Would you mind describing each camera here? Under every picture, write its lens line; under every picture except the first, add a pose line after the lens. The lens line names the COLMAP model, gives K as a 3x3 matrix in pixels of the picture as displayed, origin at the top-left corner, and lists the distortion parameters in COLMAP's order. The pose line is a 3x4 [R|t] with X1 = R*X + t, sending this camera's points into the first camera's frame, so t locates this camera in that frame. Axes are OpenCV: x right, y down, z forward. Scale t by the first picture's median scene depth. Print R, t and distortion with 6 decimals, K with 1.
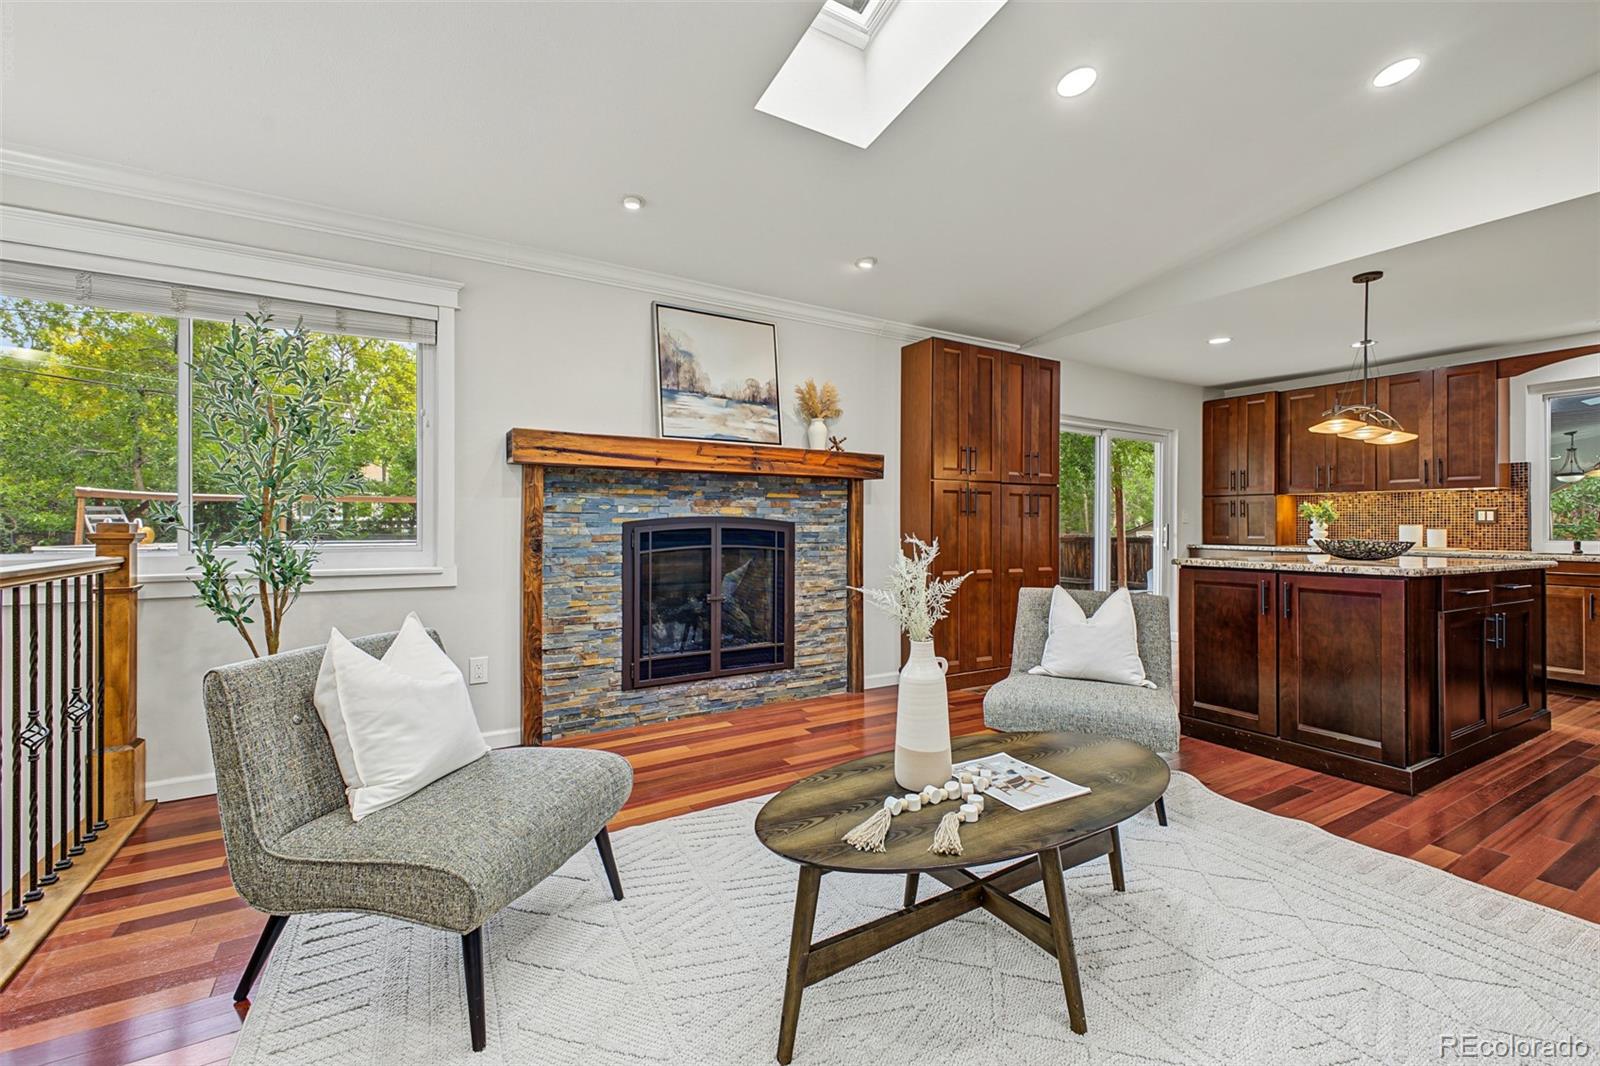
lens RADIAL K [[676.4, 0, 796.8], [0, 676.4, 525.7], [0, 0, 1]] dist [0.009188, -0.003410]
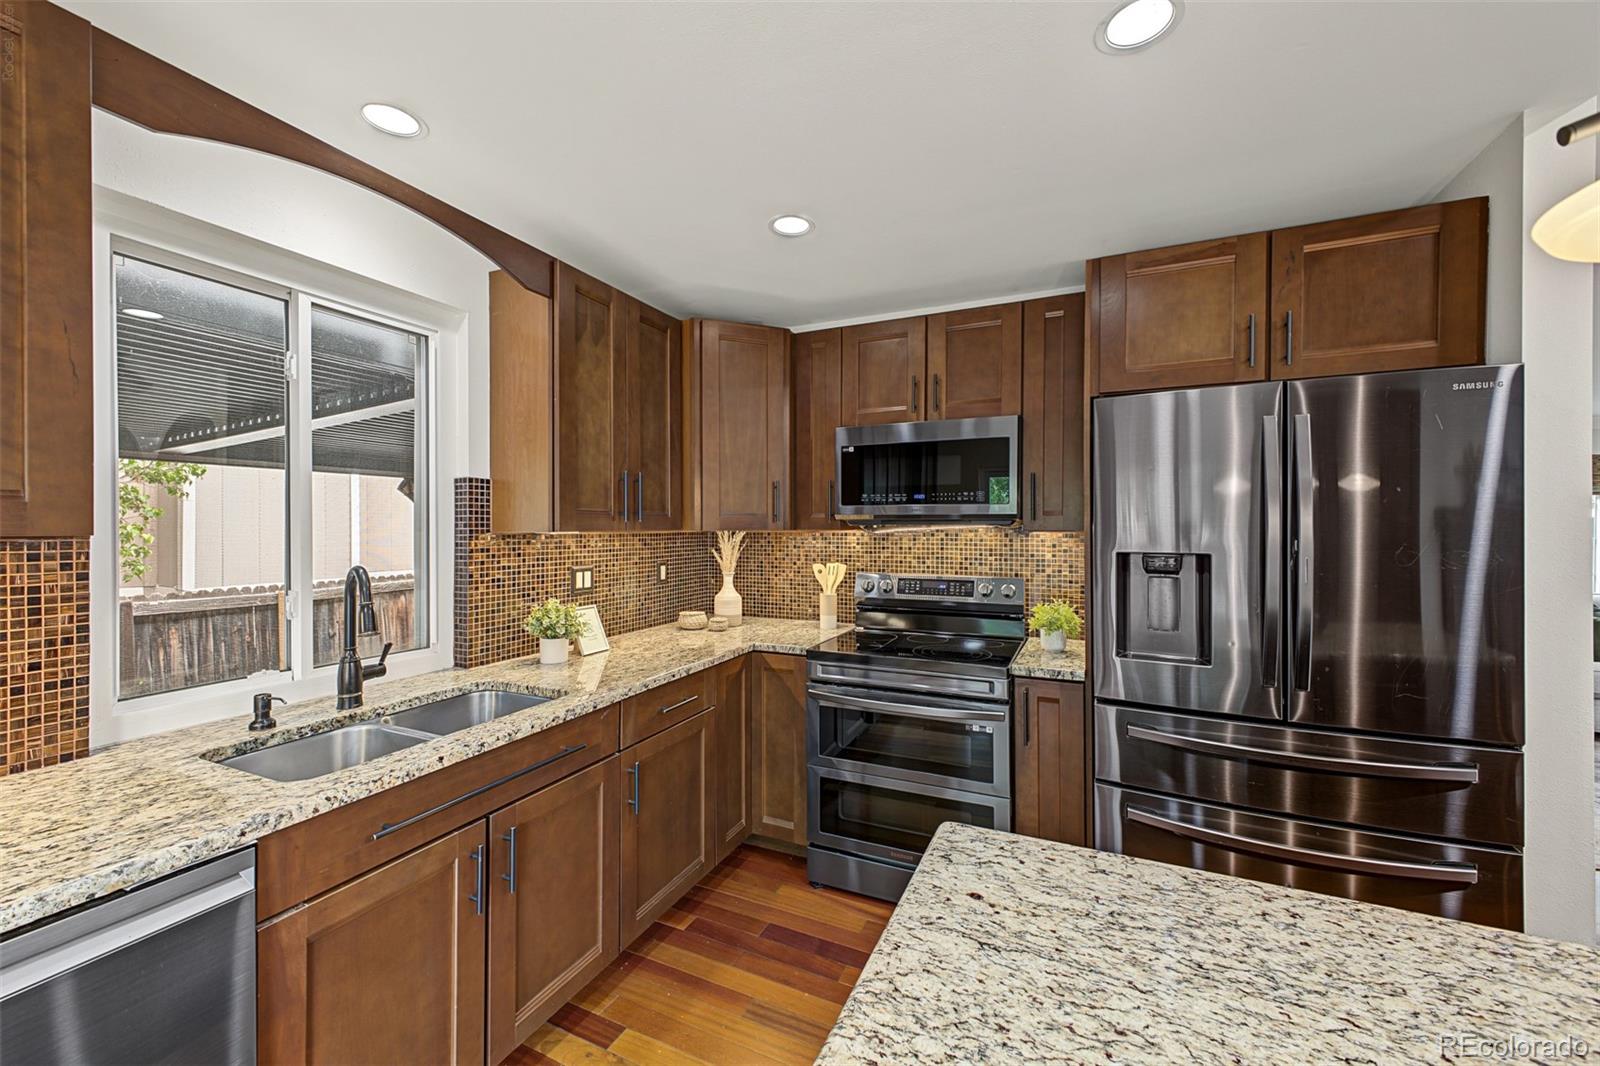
lens RADIAL K [[625.6, 0, 802.4], [0, 625.6, 530.1], [0, 0, 1]] dist [0.016828, -0.000185]
pose [[-0.565317, -0.006628, 0.824847, 0.853513], [-0.000328, 0.999969, 0.007811, -0.076285], [-0.824873, 0.004145, -0.565302, 1.128826]]
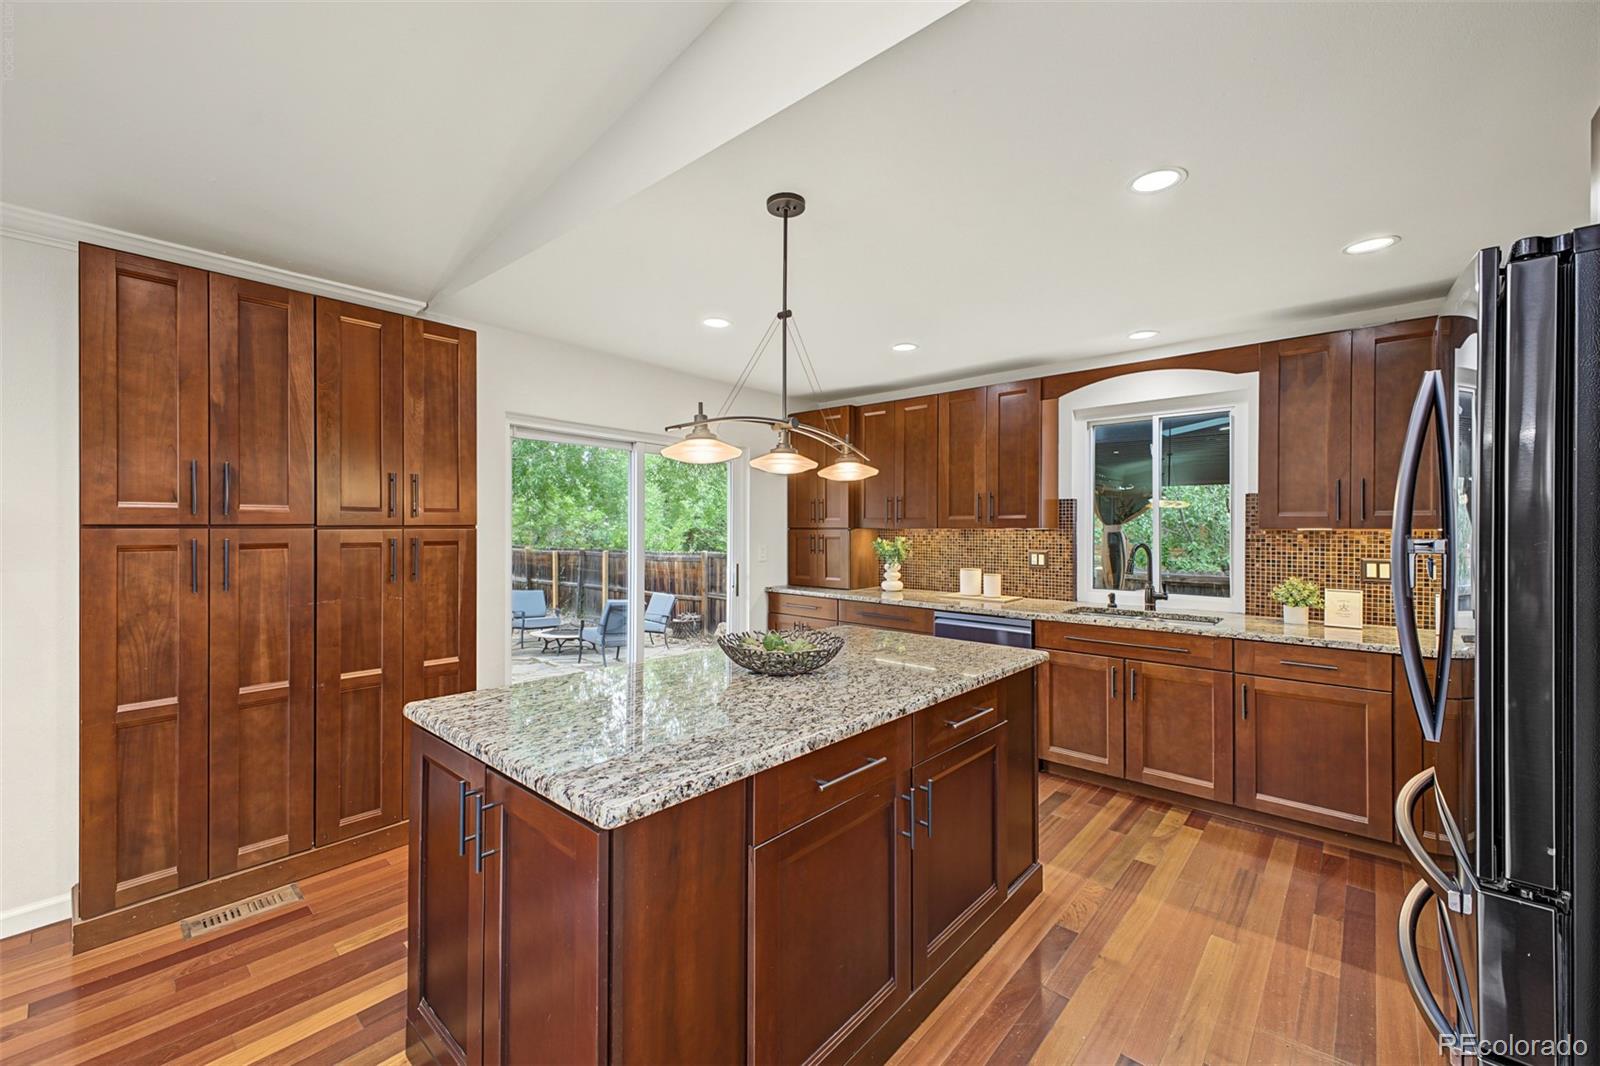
lens RADIAL K [[641.5, 0, 797.2], [0, 641.5, 527.4], [0, 0, 1]] dist [0.013432, -0.000601]
pose [[0.952779, -0.001428, 0.303661, 0.615024], [0.001246, 0.999999, 0.000794, -0.072941], [-0.303662, -0.000378, 0.952780, 0.408624]]
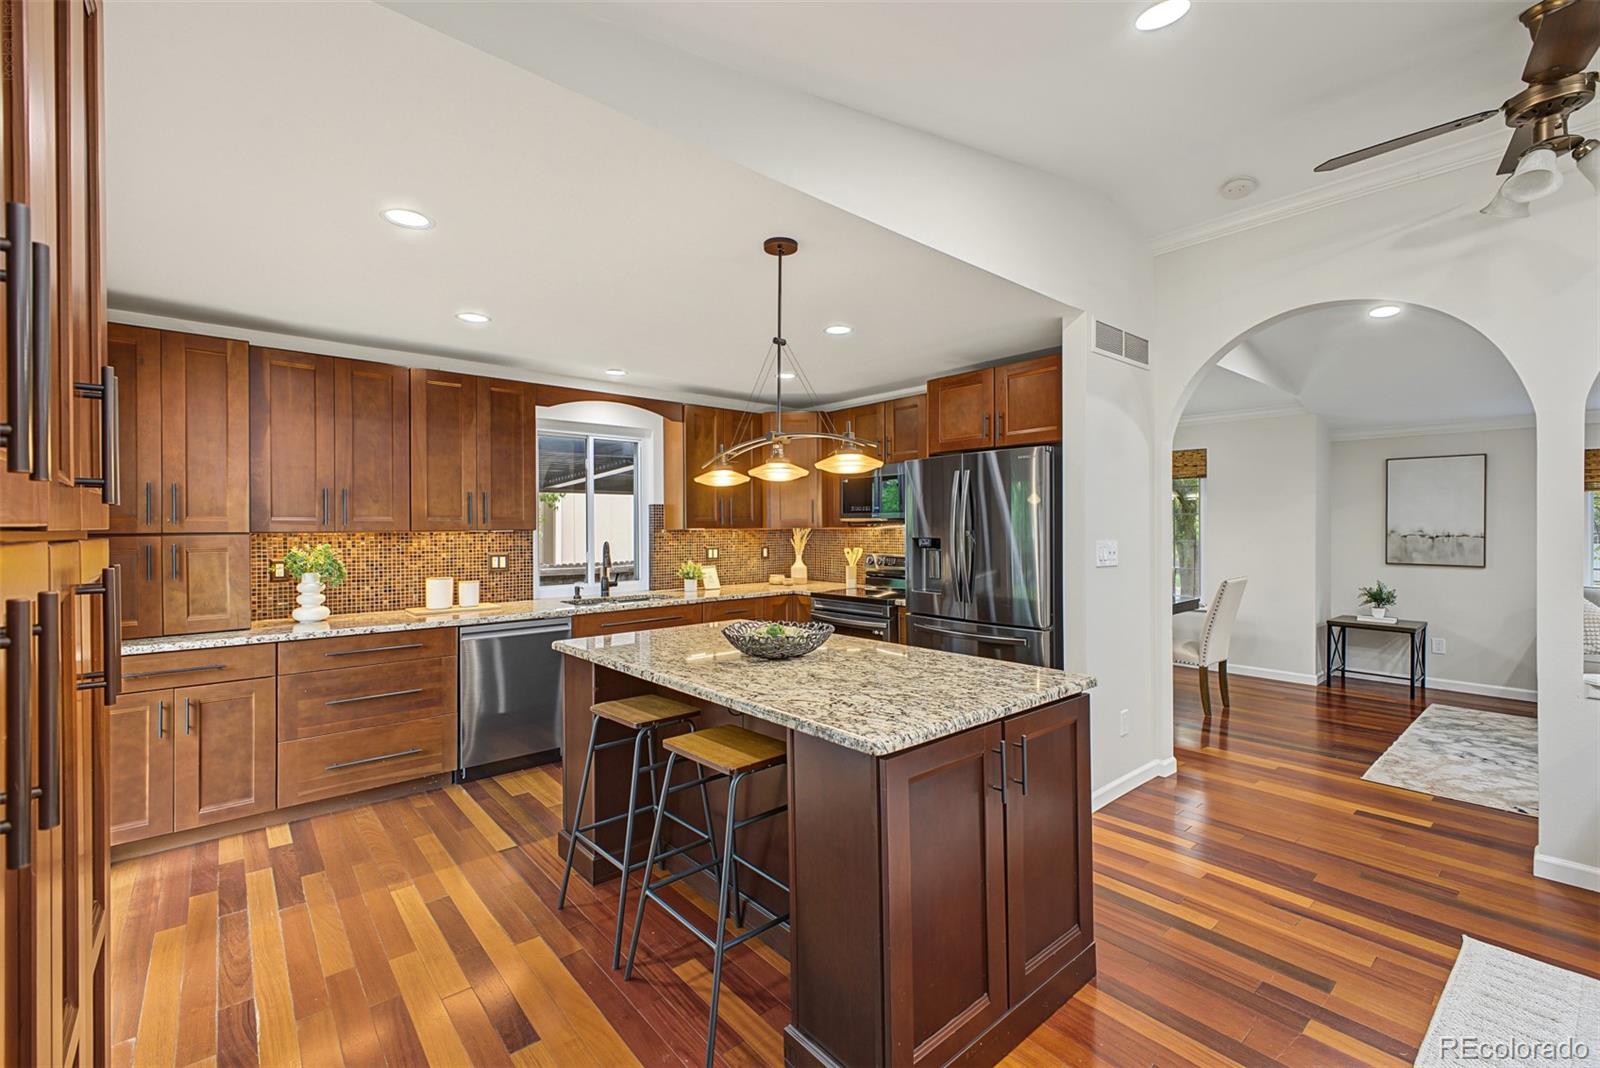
lens RADIAL K [[676.4, 0, 796.8], [0, 676.4, 526.7], [0, 0, 1]] dist [0.009188, -0.003410]
pose [[-0.168542, -0.004436, 0.985684, 0.145487], [0.005940, 0.999967, 0.005516, -0.079700], [-0.985677, 0.006784, -0.168510, 1.005938]]
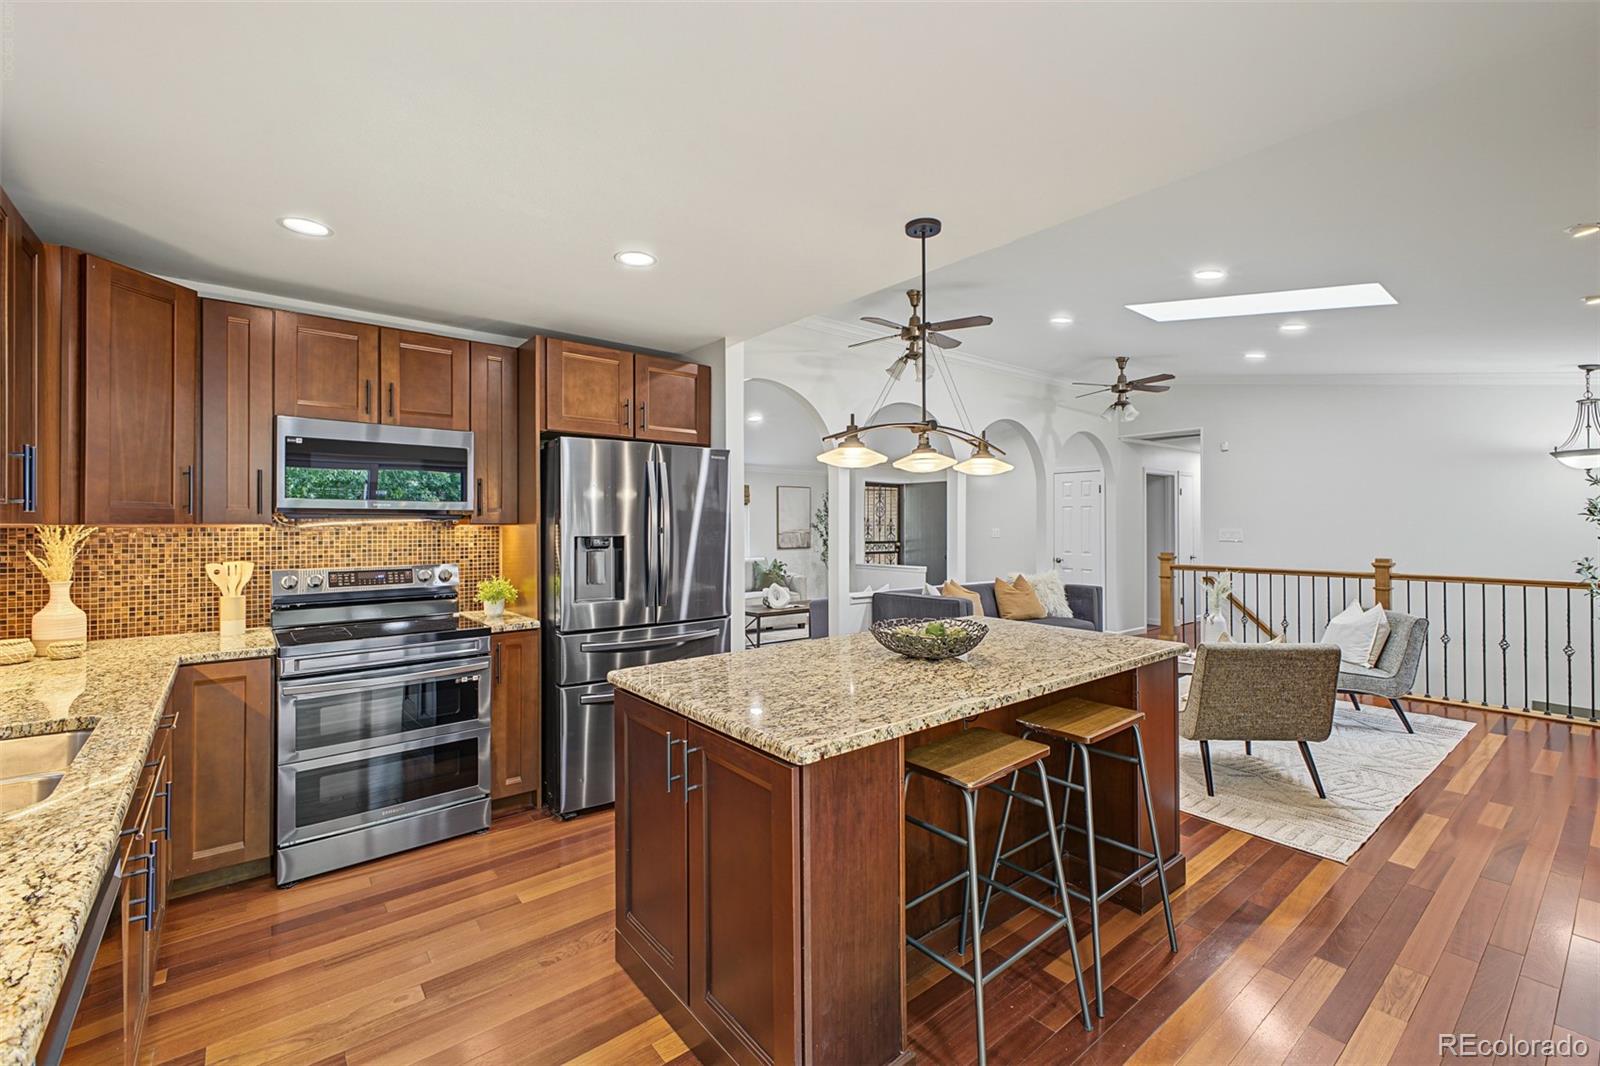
lens RADIAL K [[676.4, 0, 796.8], [0, 676.4, 525.7], [0, 0, 1]] dist [0.009188, -0.003410]
pose [[-0.989742, -0.000439, -0.142864, 0.964130], [-0.001262, 0.999983, 0.005667, -0.074162], [0.142859, 0.005789, -0.989726, 1.489974]]
